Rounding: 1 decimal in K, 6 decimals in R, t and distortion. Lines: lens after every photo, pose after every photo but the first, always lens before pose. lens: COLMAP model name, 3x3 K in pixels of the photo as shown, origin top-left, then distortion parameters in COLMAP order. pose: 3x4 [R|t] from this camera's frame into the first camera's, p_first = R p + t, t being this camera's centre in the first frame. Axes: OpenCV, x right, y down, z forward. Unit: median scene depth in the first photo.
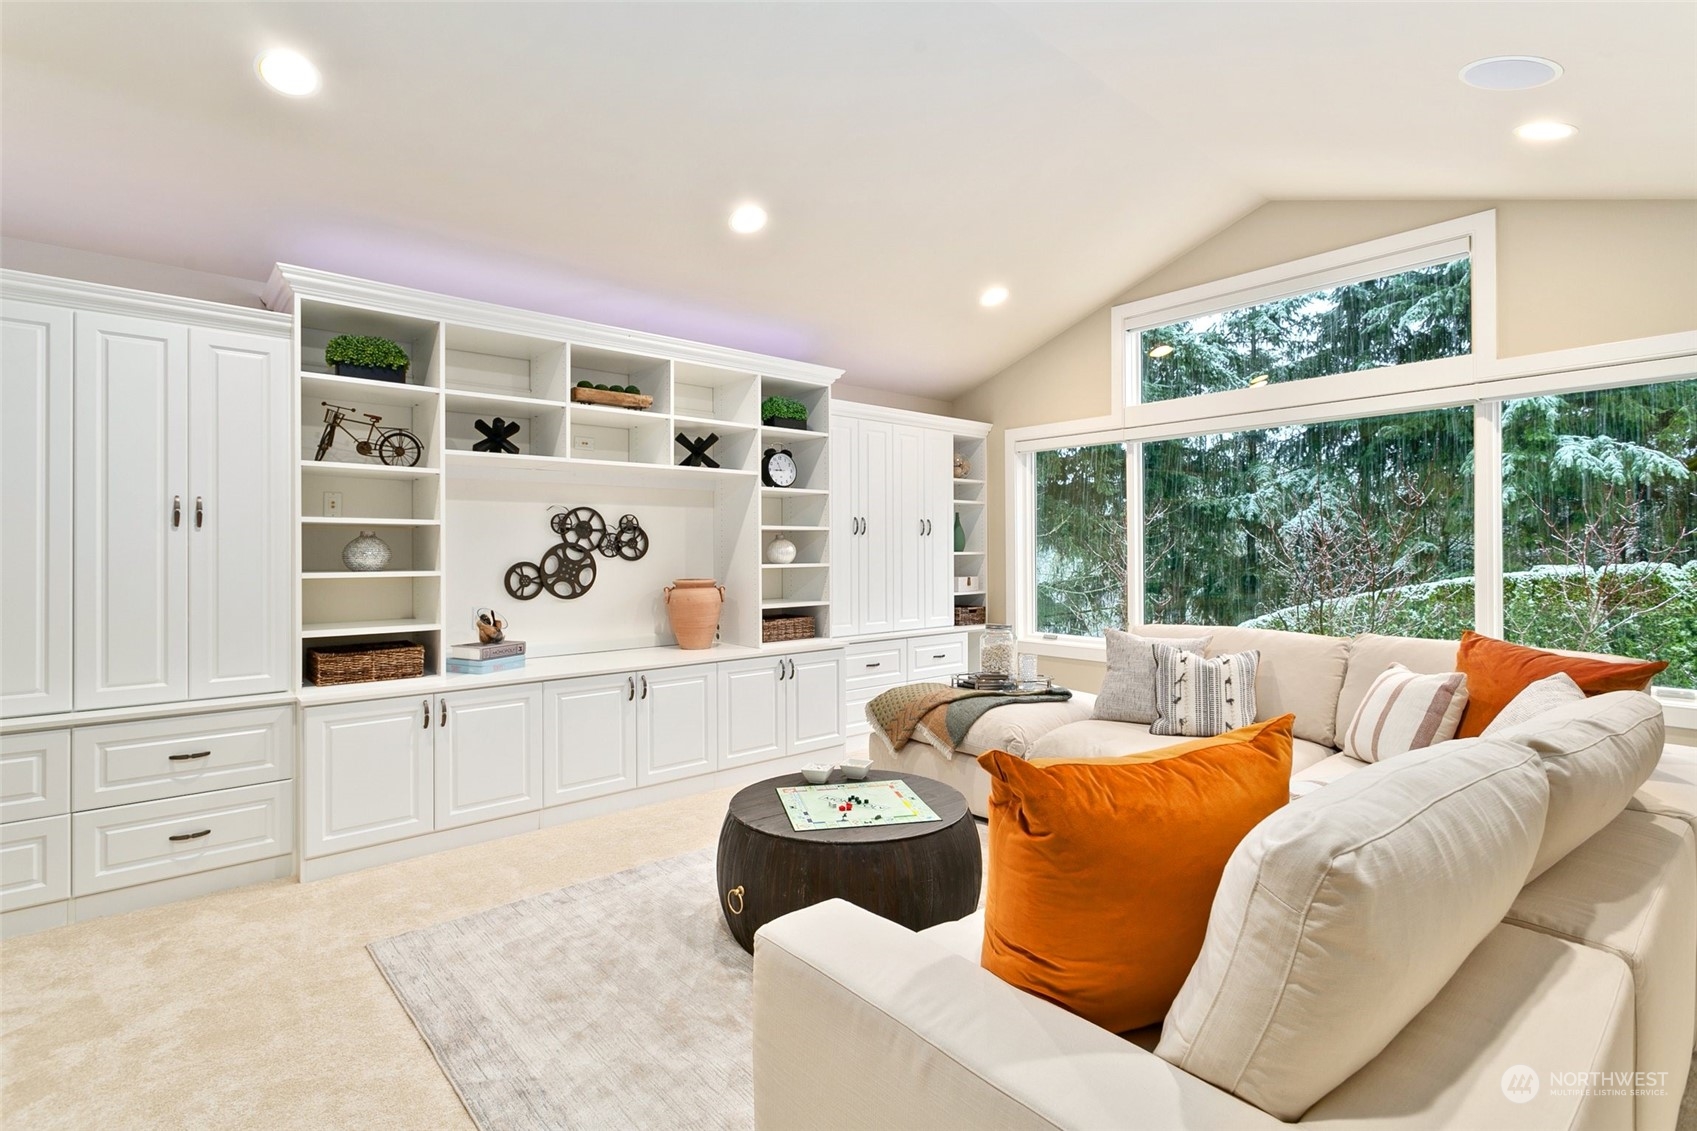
lens RADIAL K [[814.9, 0, 845.8], [0, 814.9, 555.6], [0, 0, 1]] dist [-0.000689, 0.001694]
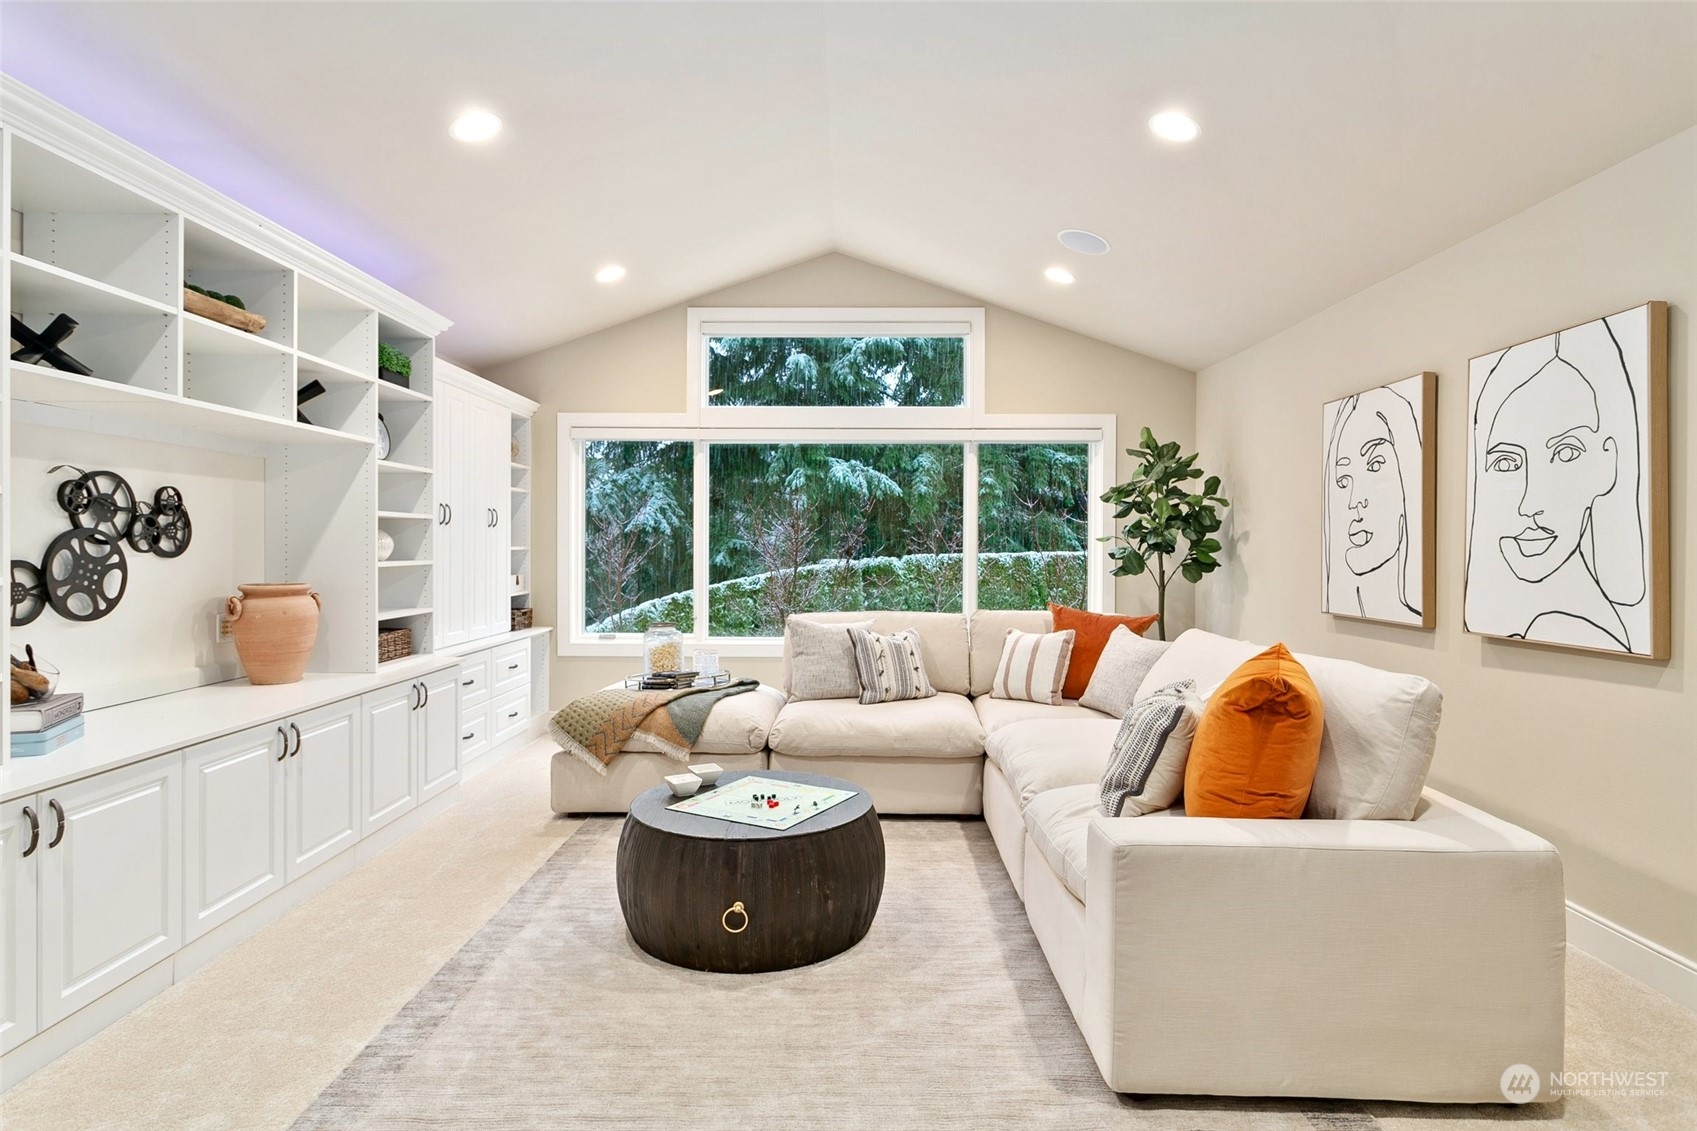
lens RADIAL K [[907.5, 0, 847.5], [0, 907.5, 561.0], [0, 0, 1]] dist [0.001274, 0.000350]
pose [[0.654144, -0.005327, 0.756351, -0.475652], [-0.003898, 0.999938, 0.010413, -0.000681], [-0.756360, -0.009760, 0.654083, 0.124691]]
